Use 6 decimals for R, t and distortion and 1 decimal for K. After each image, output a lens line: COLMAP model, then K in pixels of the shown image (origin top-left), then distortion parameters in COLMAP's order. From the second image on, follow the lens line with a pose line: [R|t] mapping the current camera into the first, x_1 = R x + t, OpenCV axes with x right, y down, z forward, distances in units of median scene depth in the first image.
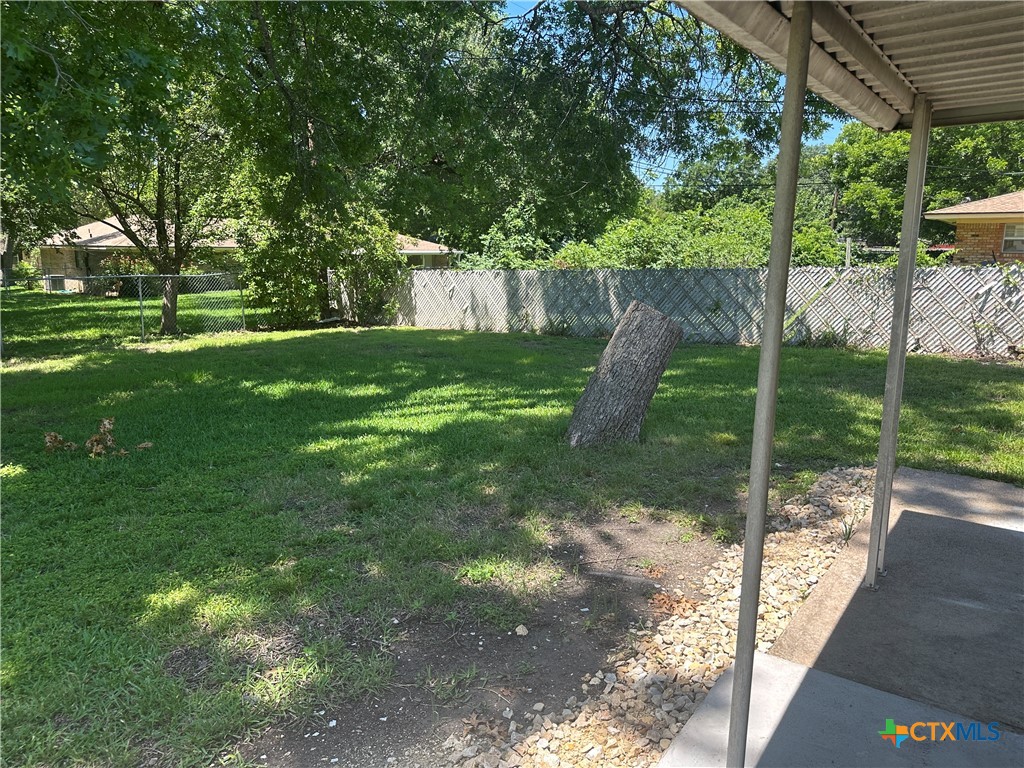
lens RADIAL K [[724.0, 0, 512.0], [0, 724.0, 384.0], [0, 0, 1]] dist [0.139430, -0.226806]
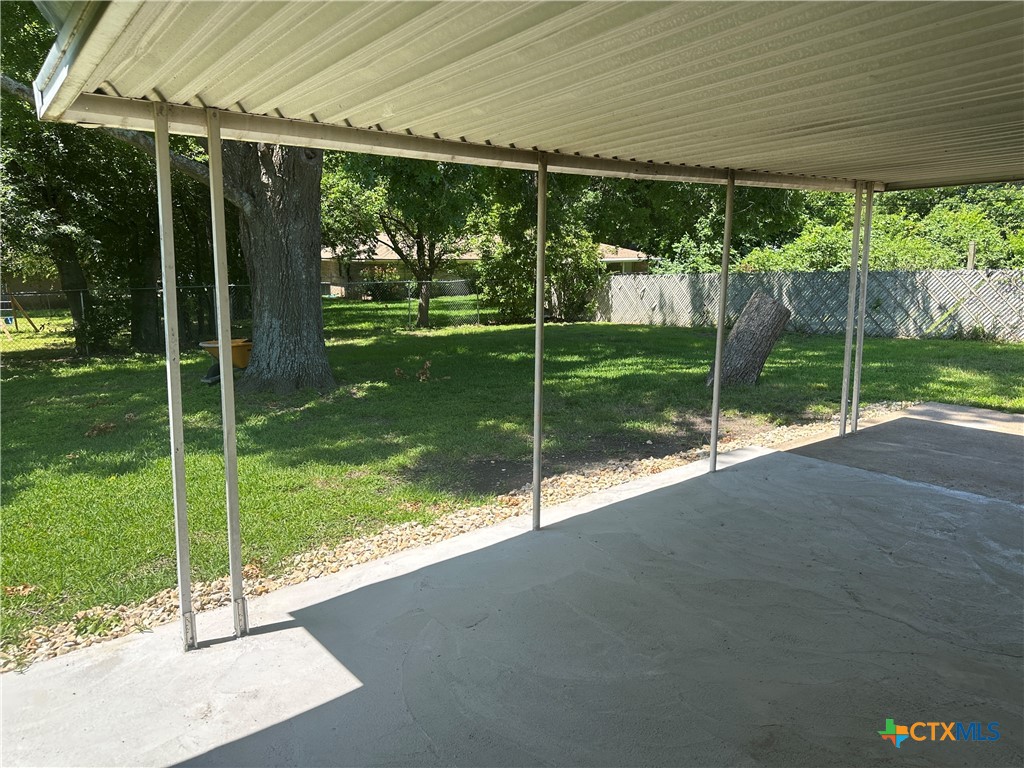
lens RADIAL K [[724.0, 0, 512.0], [0, 724.0, 384.0], [0, 0, 1]] dist [0.139430, -0.226806]
pose [[0.963204, 0.034313, -0.266573, 0.034687], [-0.036879, 0.999309, -0.004622, 0.036256], [0.266230, 0.014283, 0.963804, -0.208566]]
